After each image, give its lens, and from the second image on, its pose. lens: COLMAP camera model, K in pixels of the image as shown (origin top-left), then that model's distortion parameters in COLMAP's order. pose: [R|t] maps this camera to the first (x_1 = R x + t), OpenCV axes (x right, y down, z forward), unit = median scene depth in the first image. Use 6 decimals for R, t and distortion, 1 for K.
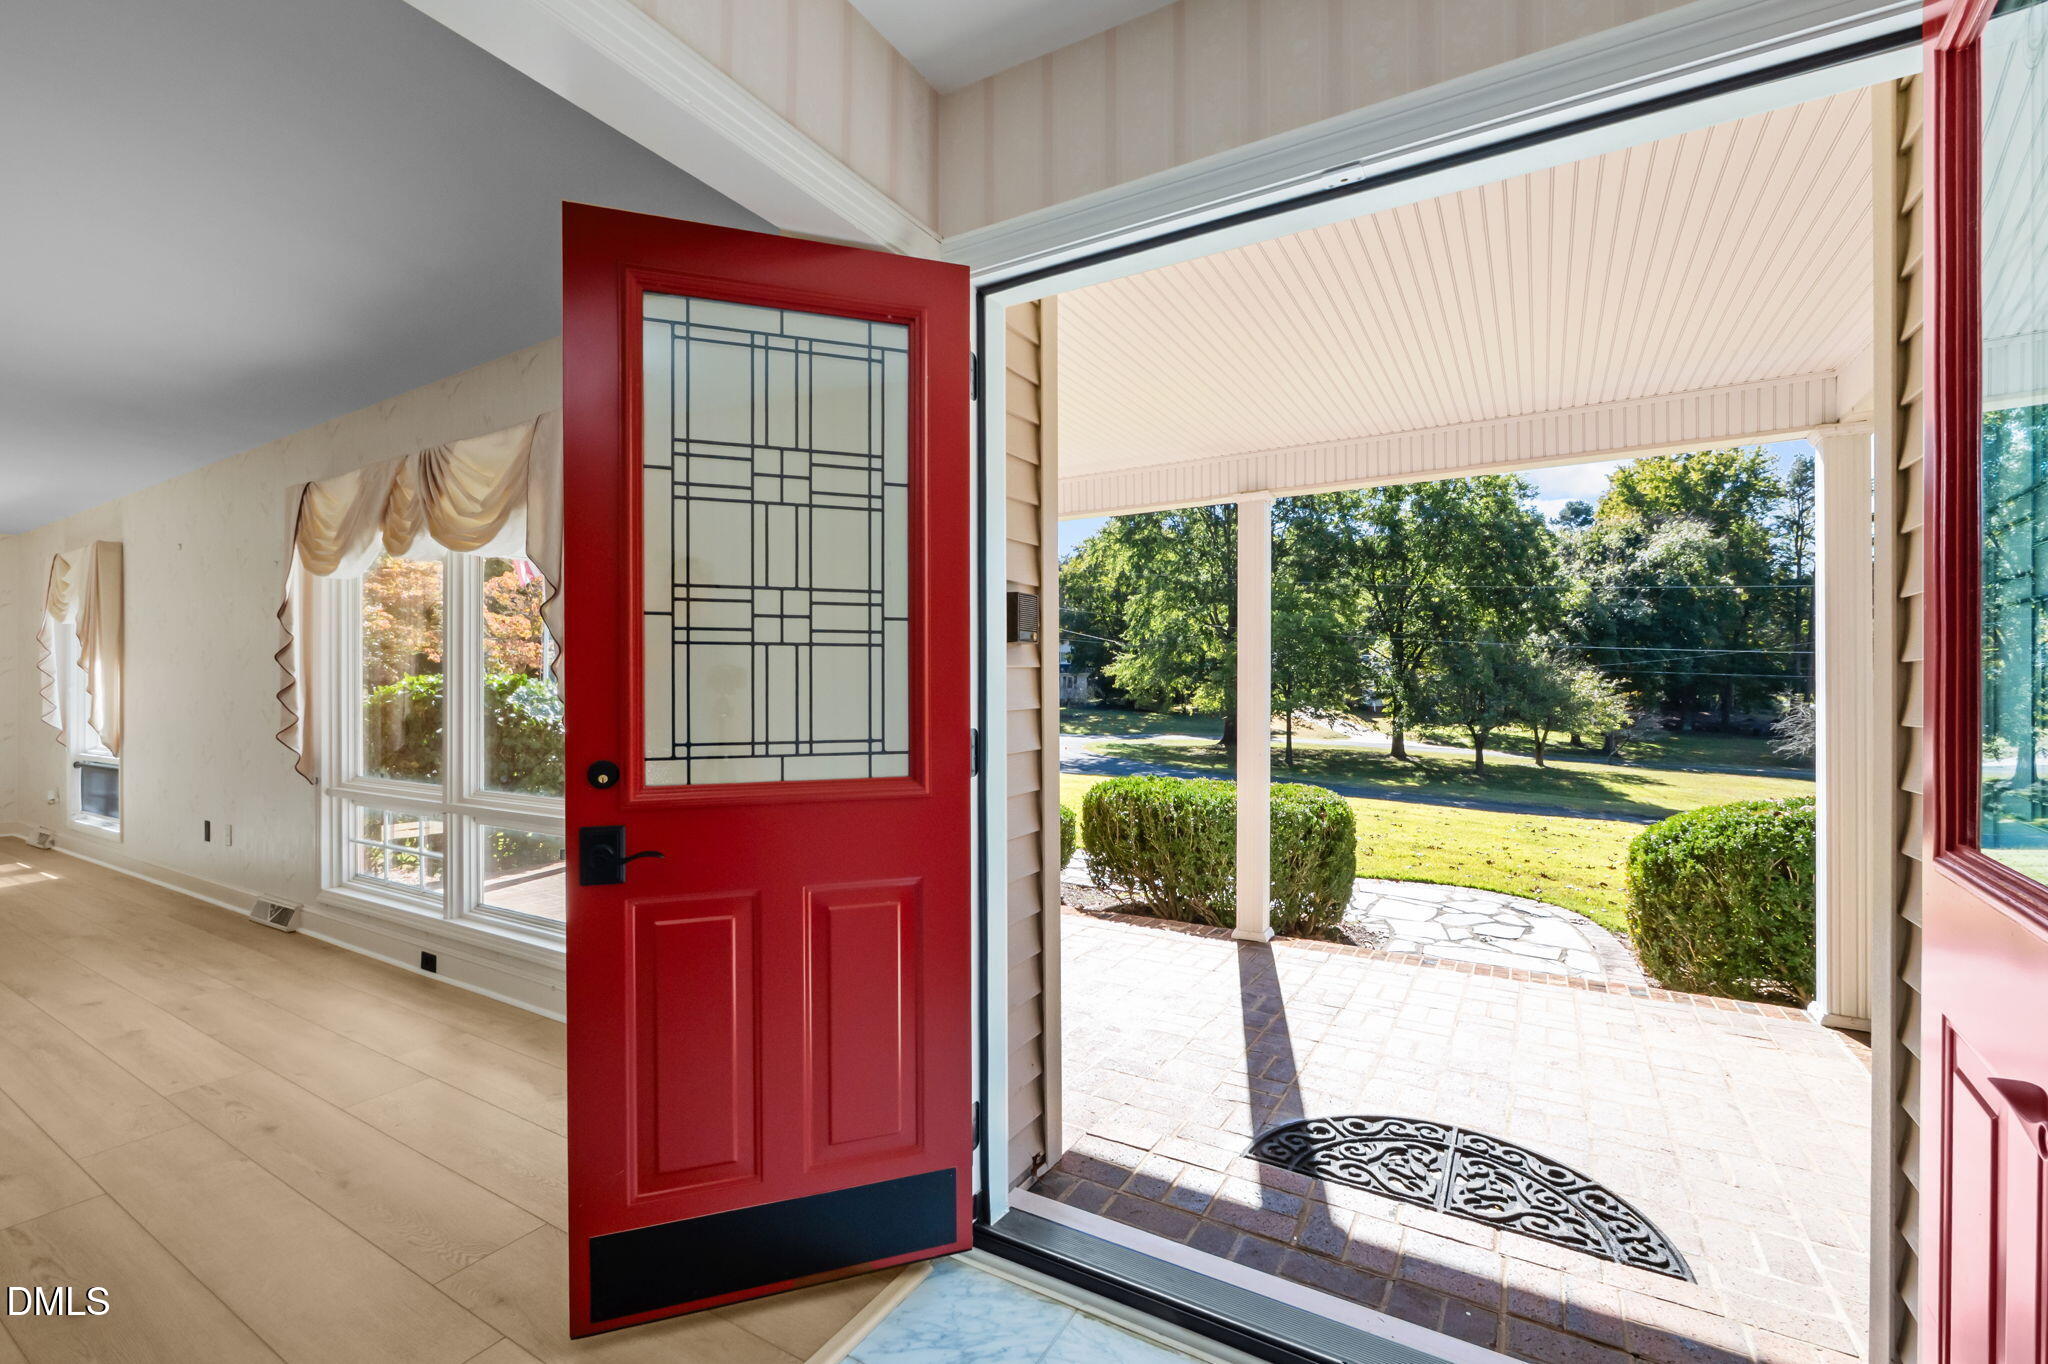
lens RADIAL K [[866.2, 0, 1029.8], [0, 866.2, 689.8], [0, 0, 1]] dist [-0.003355, -0.000618]
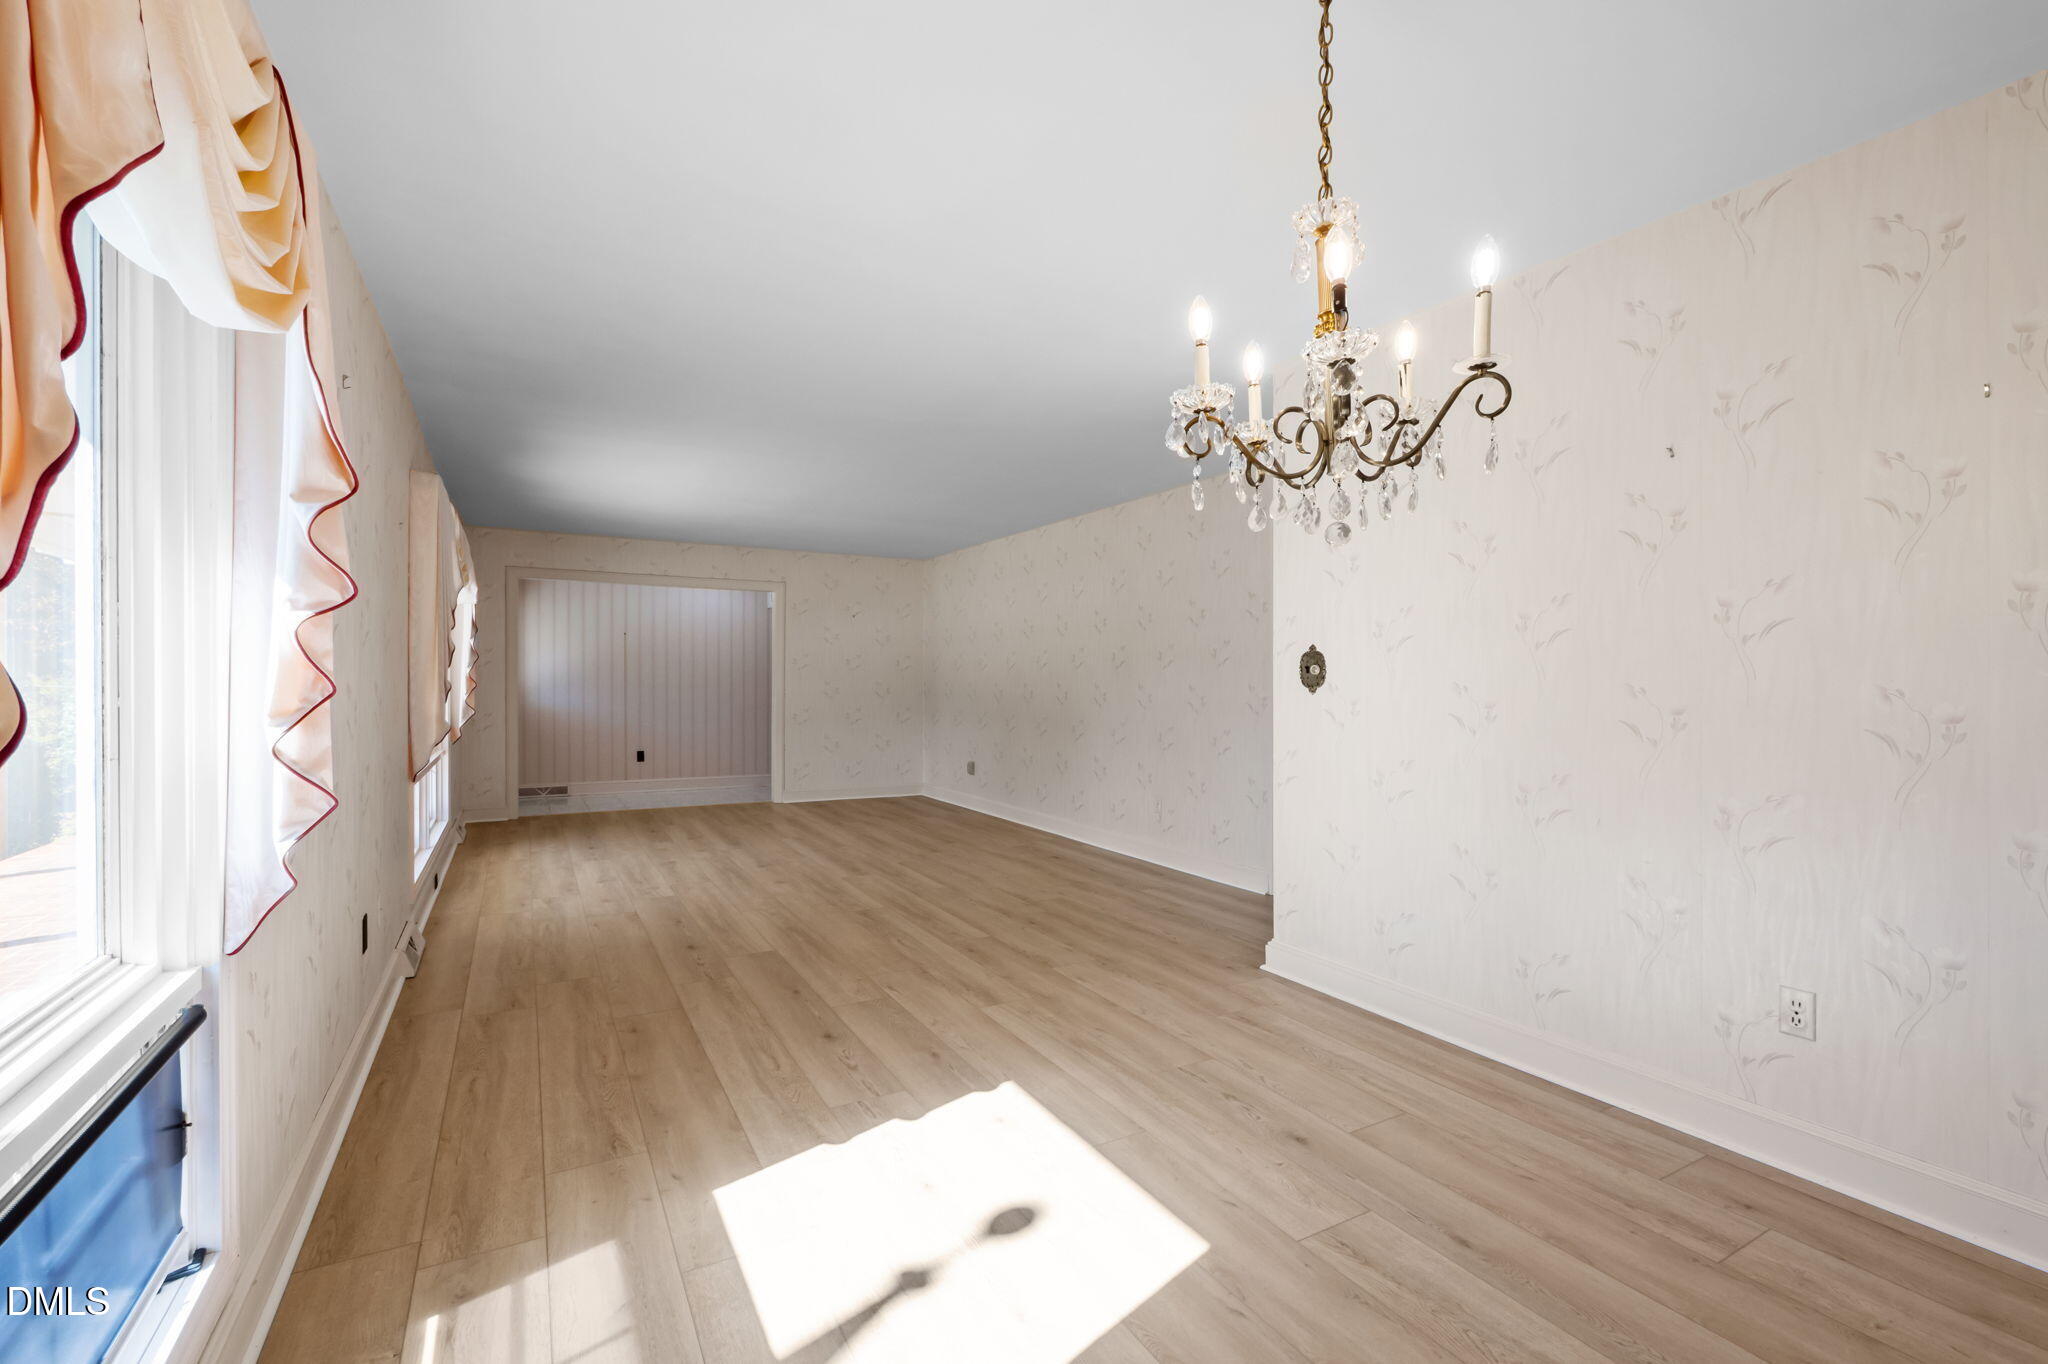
lens RADIAL K [[866.2, 0, 1018.0], [0, 866.2, 683.8], [0, 0, 1]] dist [-0.003355, -0.000618]
pose [[-0.867484, -0.002655, 0.497458, -1.342230], [-0.001440, 0.999995, 0.002826, -0.000951], [-0.497463, 0.001735, -0.867483, 1.067800]]
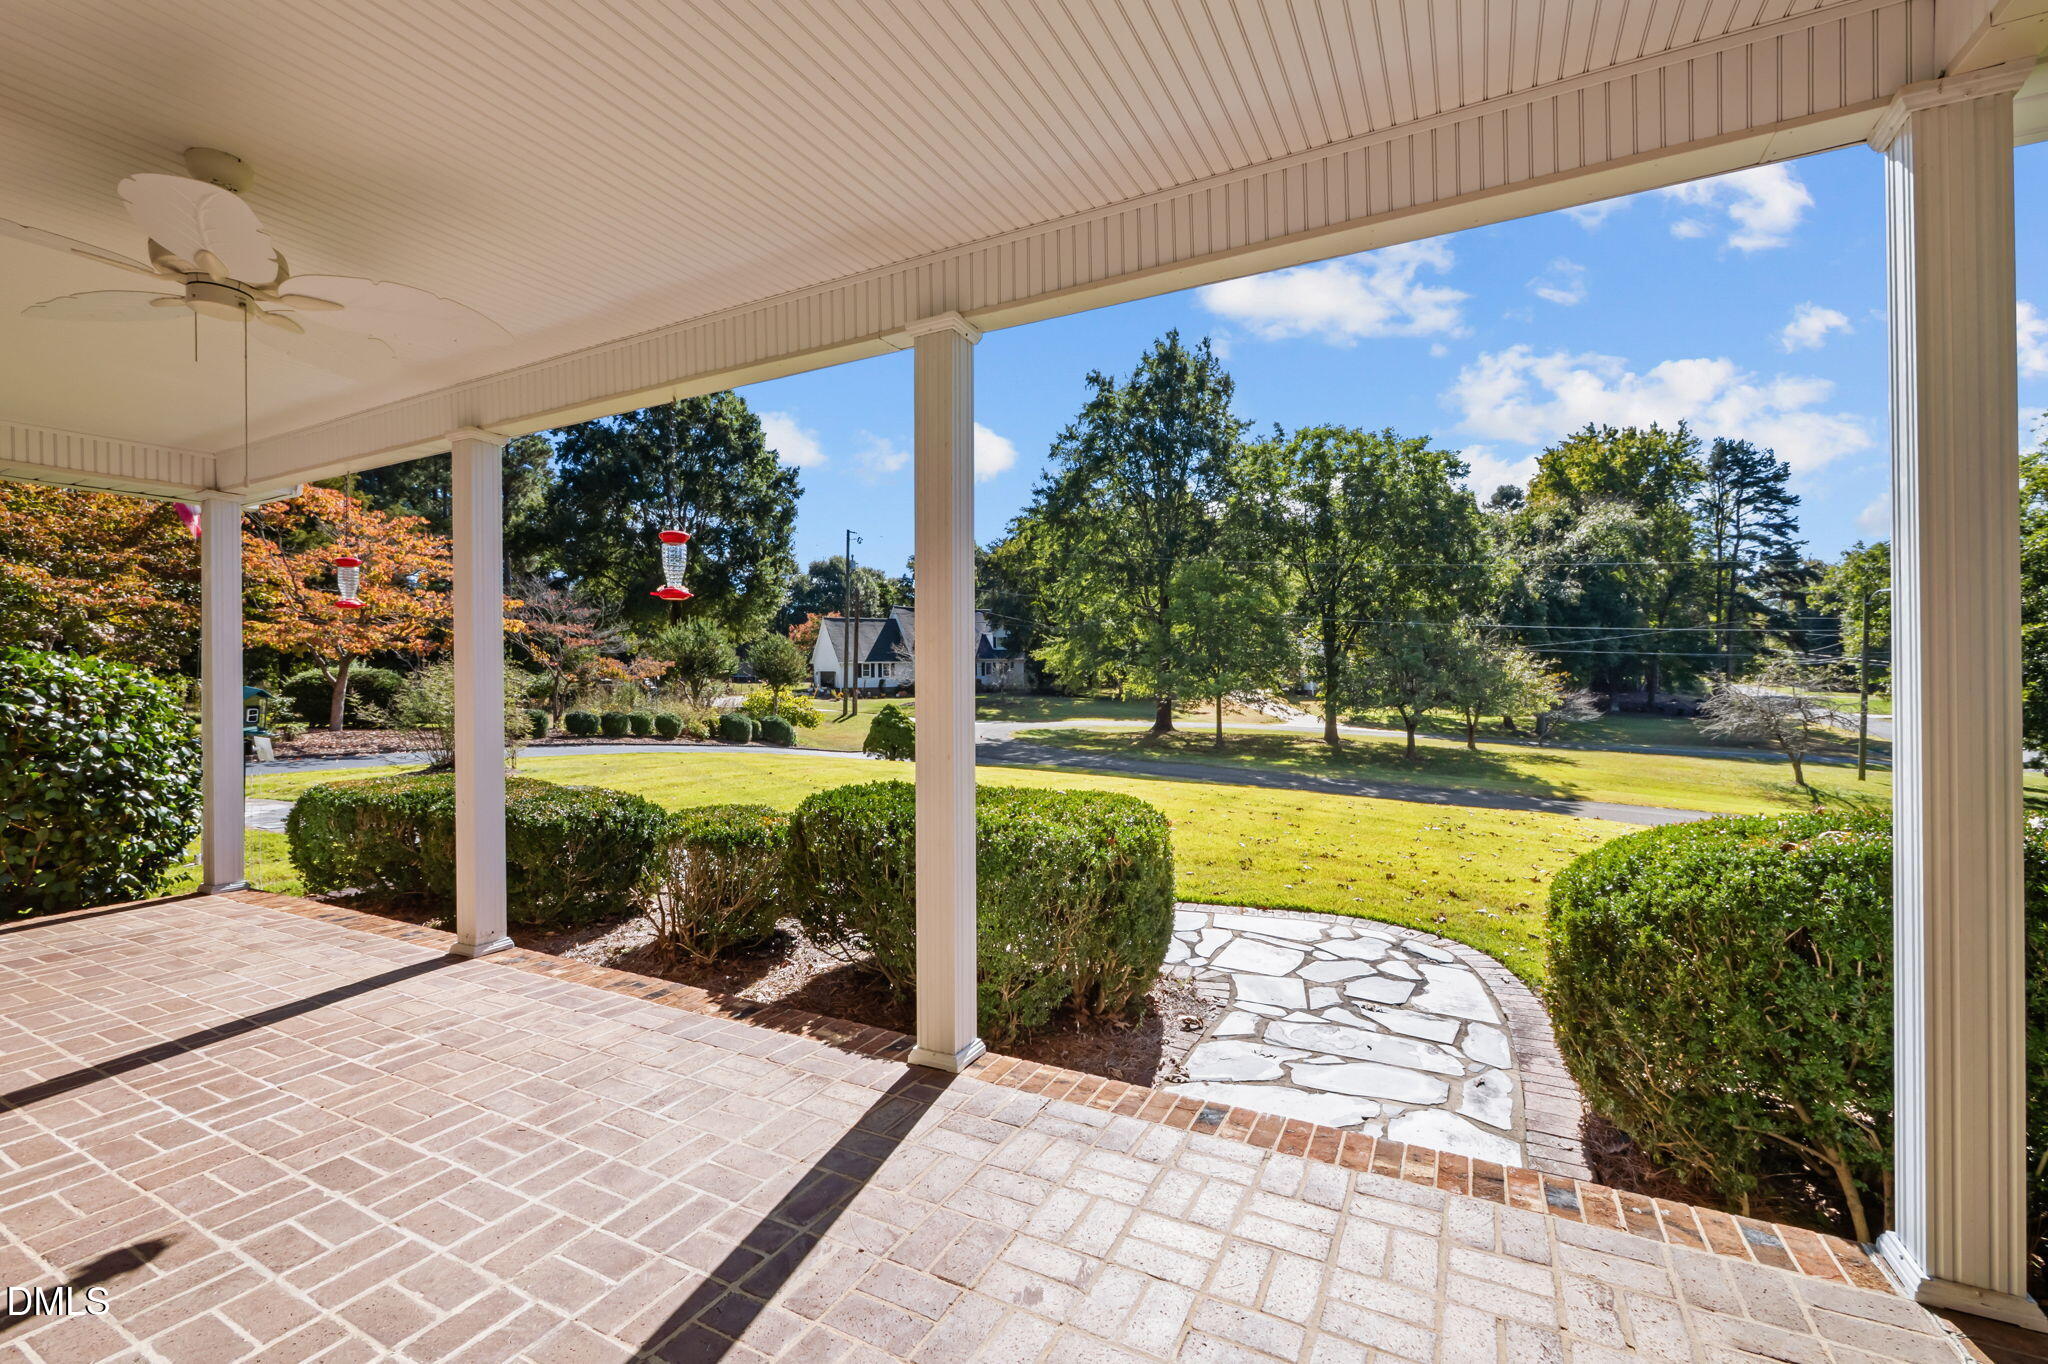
lens RADIAL K [[866.2, 0, 1027.0], [0, 866.2, 675.6], [0, 0, 1]] dist [-0.003355, -0.000618]
pose [[0.998501, -0.007406, 0.054230, 0.203090], [0.007476, 0.999971, -0.001091, 0.014116], [-0.054221, 0.001495, 0.998528, 0.282959]]
